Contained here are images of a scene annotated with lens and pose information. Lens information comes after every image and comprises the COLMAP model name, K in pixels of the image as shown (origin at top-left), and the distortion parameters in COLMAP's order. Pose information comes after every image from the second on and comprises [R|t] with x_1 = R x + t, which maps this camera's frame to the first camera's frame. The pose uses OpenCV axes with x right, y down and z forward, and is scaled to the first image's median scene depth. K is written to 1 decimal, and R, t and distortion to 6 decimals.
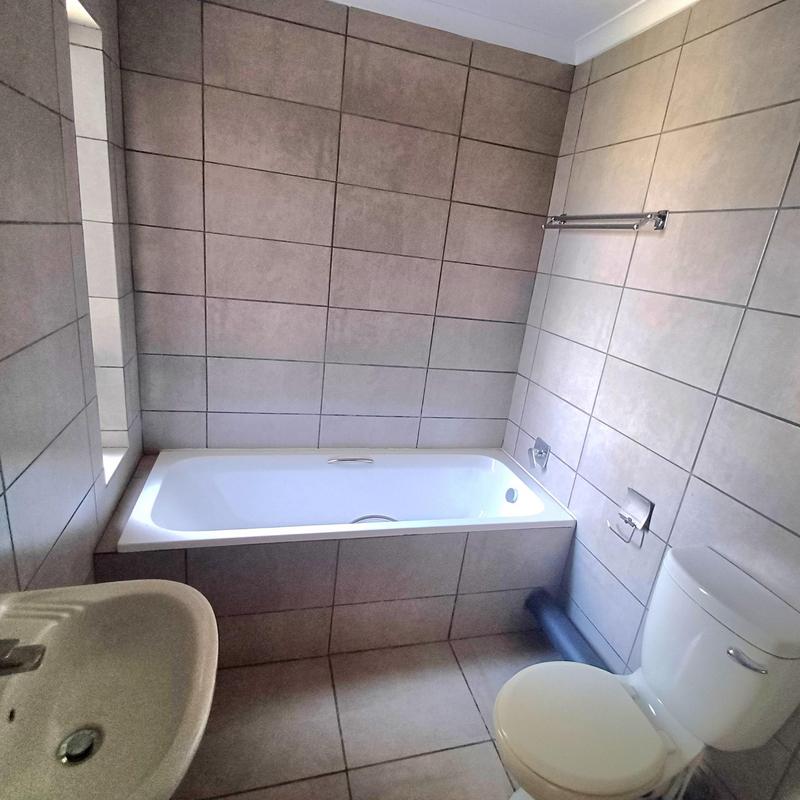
lens RADIAL K [[482.1, 0, 410.4], [0, 482.1, 400.2], [0, 0, 1]] dist [0.005938, -0.002674]
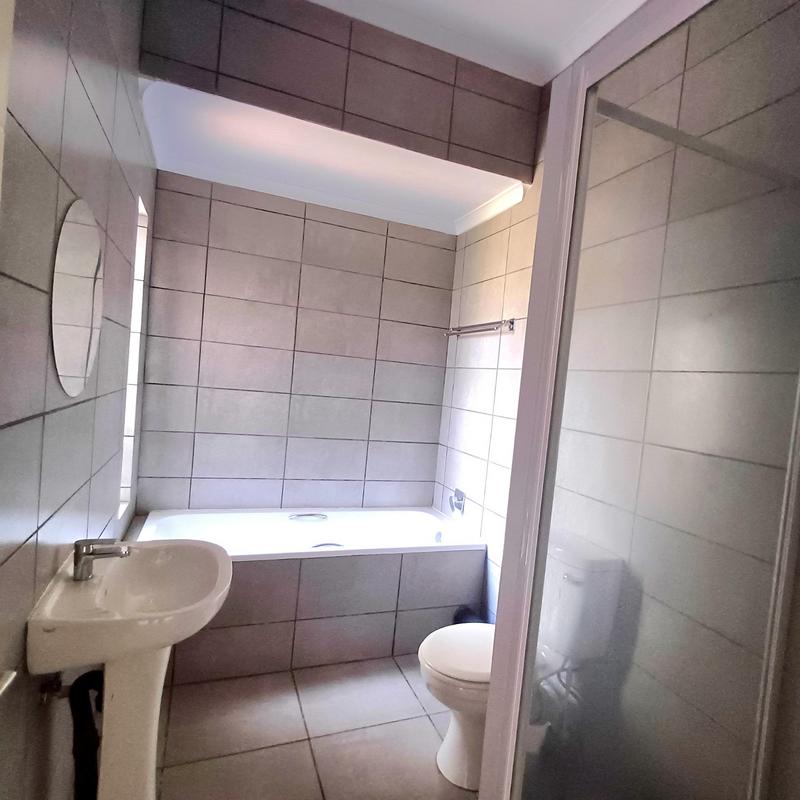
lens RADIAL K [[482.1, 0, 409.8], [0, 482.1, 402.2], [0, 0, 1]] dist [0.005938, -0.002674]
pose [[0.994084, -0.033609, 0.103286, 0.019843], [0.058865, 0.965870, -0.252251, 0.201742], [-0.091283, 0.256839, 0.962134, -0.334005]]
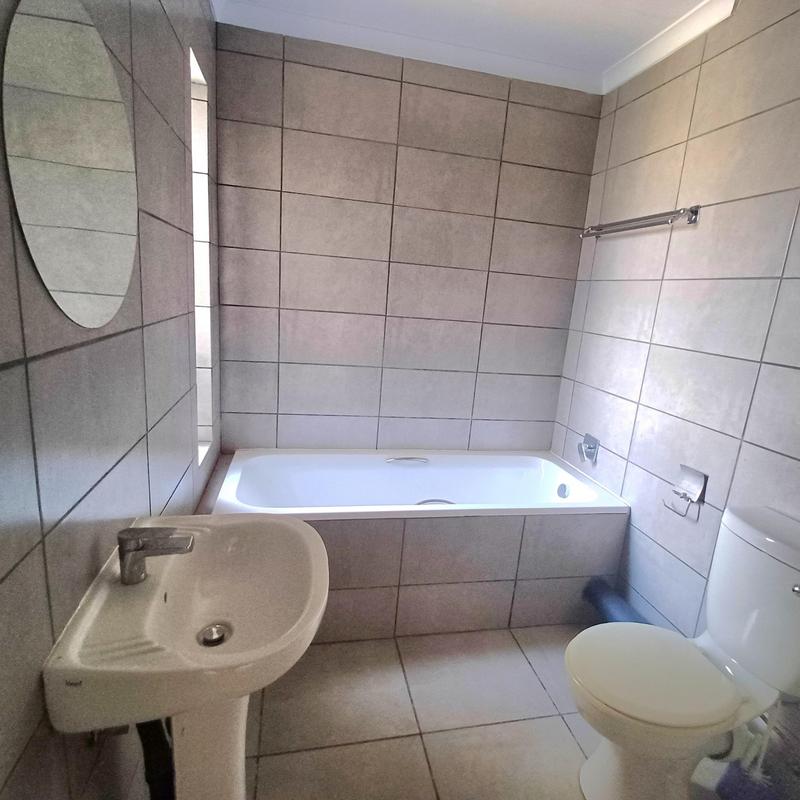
lens RADIAL K [[482.1, 0, 410.0], [0, 482.1, 401.0], [0, 0, 1]] dist [0.005938, -0.002674]
pose [[0.997381, -0.026793, -0.067174, -0.051050], [0.020184, 0.995060, -0.097198, 0.118813], [0.069446, 0.095588, 0.992996, -0.078590]]
